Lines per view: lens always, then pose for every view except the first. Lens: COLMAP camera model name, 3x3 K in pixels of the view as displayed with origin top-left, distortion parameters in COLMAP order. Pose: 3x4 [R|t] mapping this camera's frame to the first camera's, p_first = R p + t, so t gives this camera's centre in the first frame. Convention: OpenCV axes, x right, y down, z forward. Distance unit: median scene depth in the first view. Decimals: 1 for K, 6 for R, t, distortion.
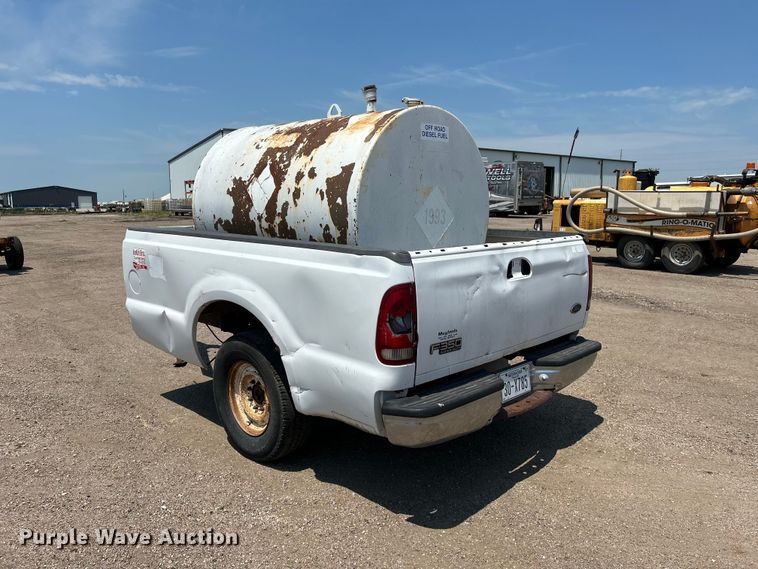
lens RADIAL K [[571.0, 0, 388.4], [0, 571.0, 289.8], [0, 0, 1]] dist [0.060368, -0.074823]
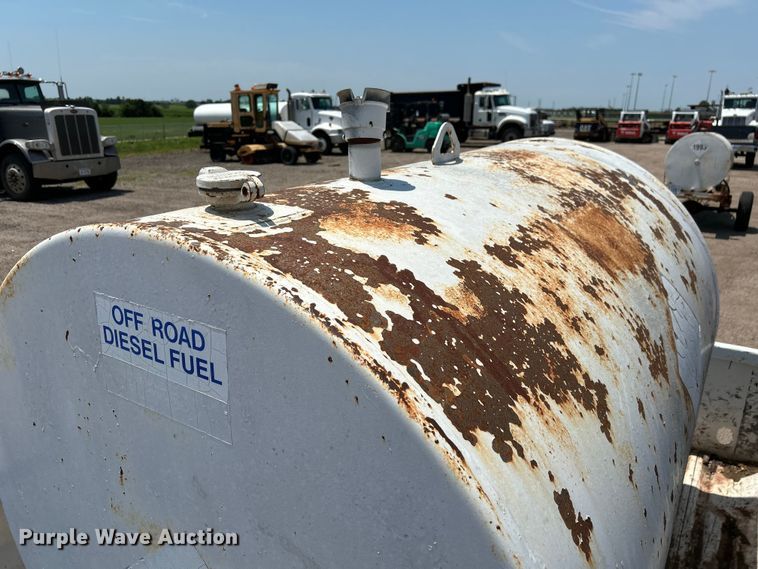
lens RADIAL K [[571.0, 0, 373.7], [0, 571.0, 286.8], [0, 0, 1]] dist [0.060368, -0.074823]
pose [[0.182575, 0.302330, -0.935555, 0.304592], [-0.161033, 0.947894, 0.274891, -0.375837], [0.969915, 0.100466, 0.221747, 1.045268]]
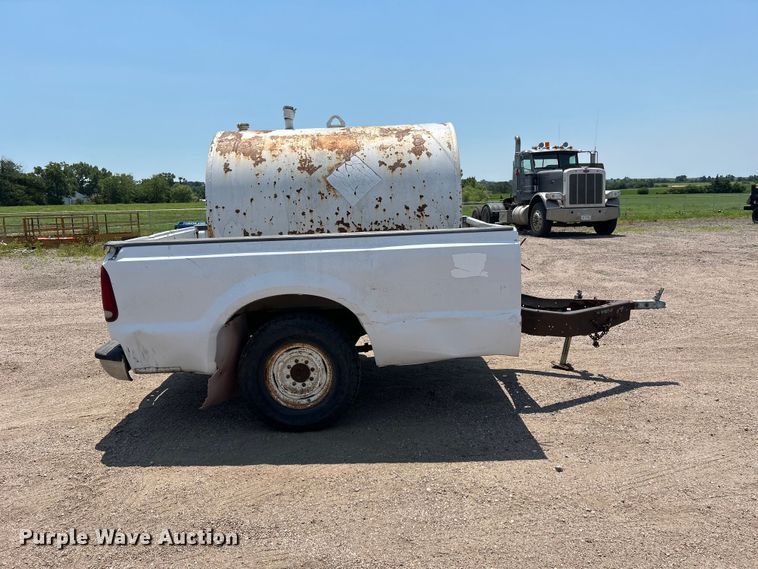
lens RADIAL K [[571.0, 0, 384.2], [0, 571.0, 283.3], [0, 0, 1]] dist [0.060368, -0.074823]
pose [[-0.711860, 0.132788, -0.689654, 0.775436], [-0.085768, 0.958177, 0.273020, -0.381037], [0.697065, 0.253503, -0.670699, 2.244806]]
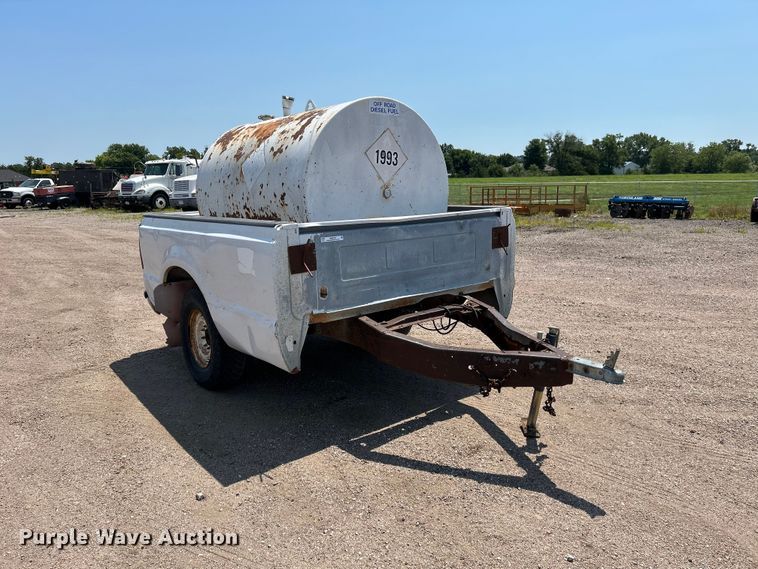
lens RADIAL K [[571.0, 0, 384.1], [0, 571.0, 284.2], [0, 0, 1]] dist [0.060368, -0.074823]
pose [[-0.991194, 0.004184, 0.132350, -0.456072], [0.049439, 0.938918, 0.340573, -0.424368], [-0.122841, 0.344117, -0.930856, 2.542244]]
